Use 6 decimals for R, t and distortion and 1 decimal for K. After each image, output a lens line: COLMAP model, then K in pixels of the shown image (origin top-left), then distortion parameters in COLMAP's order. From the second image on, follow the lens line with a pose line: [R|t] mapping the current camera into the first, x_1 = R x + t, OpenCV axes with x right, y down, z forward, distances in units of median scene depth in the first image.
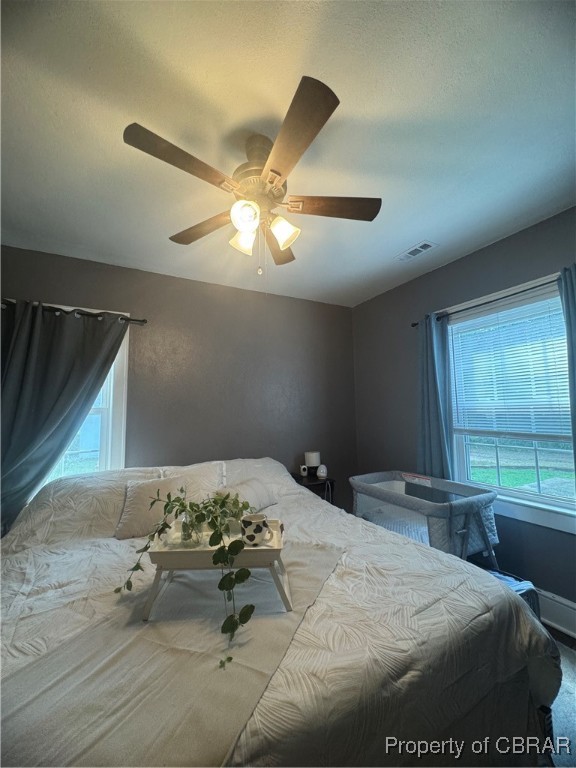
lens RADIAL K [[304.7, 0, 284.2], [0, 304.7, 384.9], [0, 0, 1]] dist [-0.002277, -0.000217]
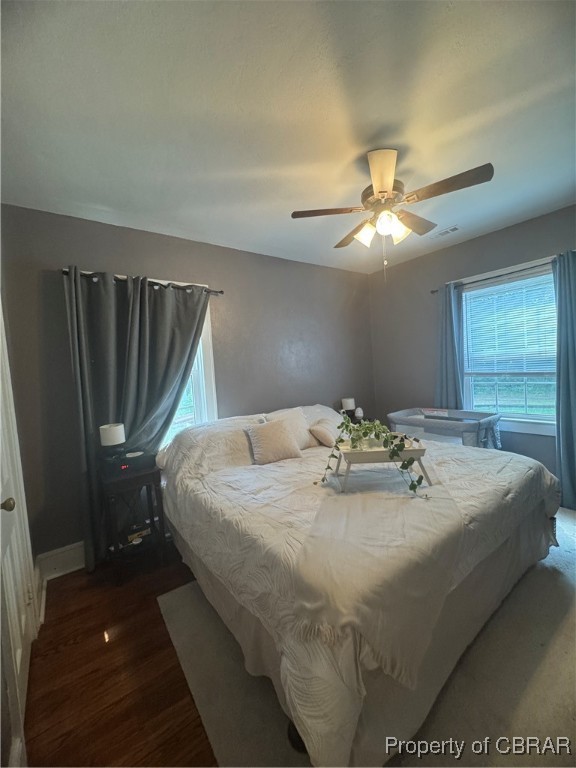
lens RADIAL K [[304.7, 0, 284.2], [0, 304.7, 384.1], [0, 0, 1]] dist [-0.002277, -0.000217]
pose [[0.987904, -0.055442, 0.144816, -0.545098], [0.035638, 0.990077, 0.135930, -0.021611], [-0.150916, -0.129125, 0.980077, -0.253608]]
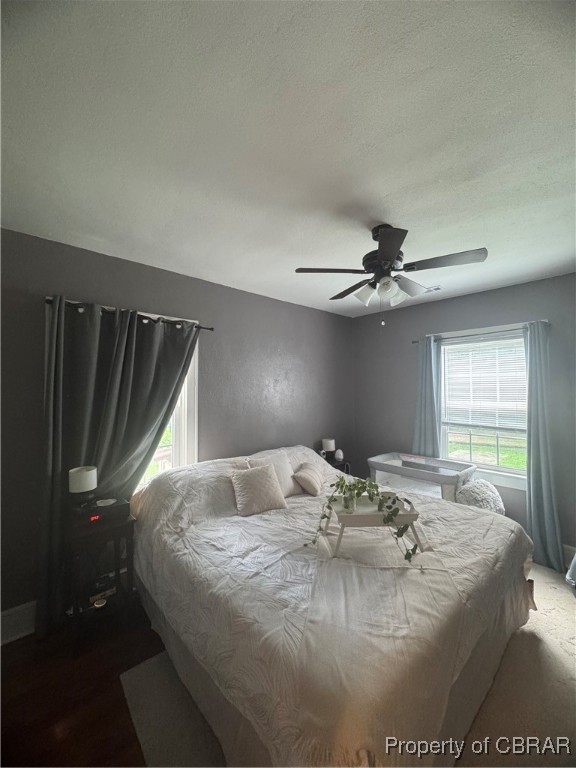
lens RADIAL K [[304.7, 0, 283.7], [0, 304.7, 384.2], [0, 0, 1]] dist [-0.002277, -0.000217]
pose [[0.970511, 0.019130, 0.240296, -0.618539], [-0.035187, 0.997412, 0.062706, -0.114805], [-0.238475, -0.069313, 0.968672, -0.207086]]
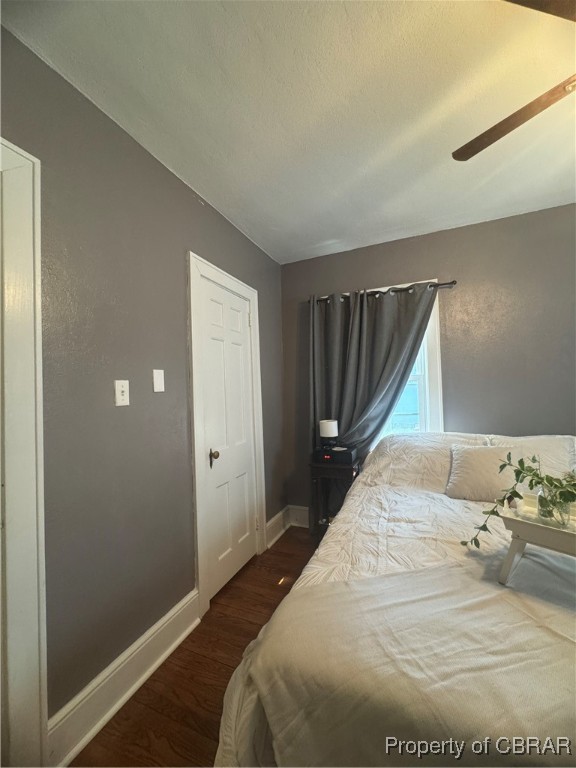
lens RADIAL K [[304.7, 0, 290.3], [0, 304.7, 384.7], [0, 0, 1]] dist [-0.002277, -0.000217]
pose [[0.629767, -0.020376, -0.776517, -0.062935], [0.092972, 0.994447, 0.049307, 0.018450], [0.771200, -0.103246, 0.628164, -0.033333]]
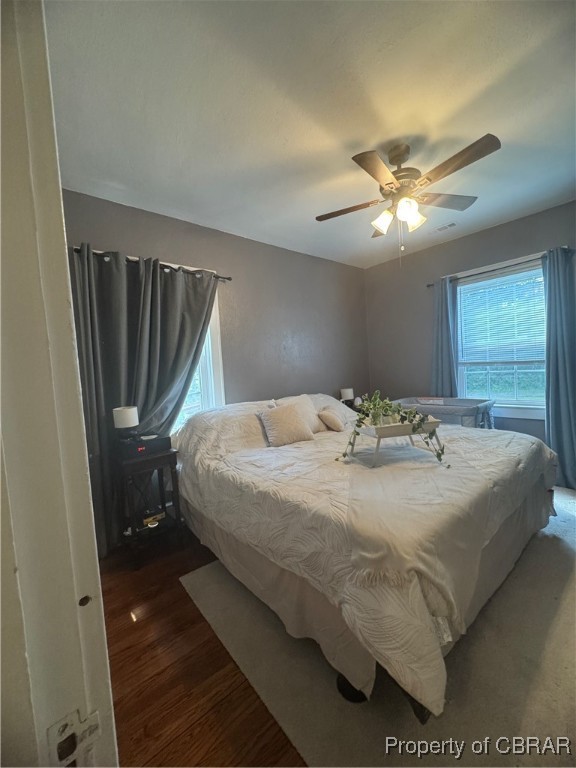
lens RADIAL K [[304.7, 0, 283.9], [0, 304.7, 383.9], [0, 0, 1]] dist [-0.002277, -0.000217]
pose [[0.975725, -0.053276, 0.212419, -0.692231], [0.024835, 0.990619, 0.134377, 0.041347], [-0.217585, -0.125840, 0.967895, -0.255176]]
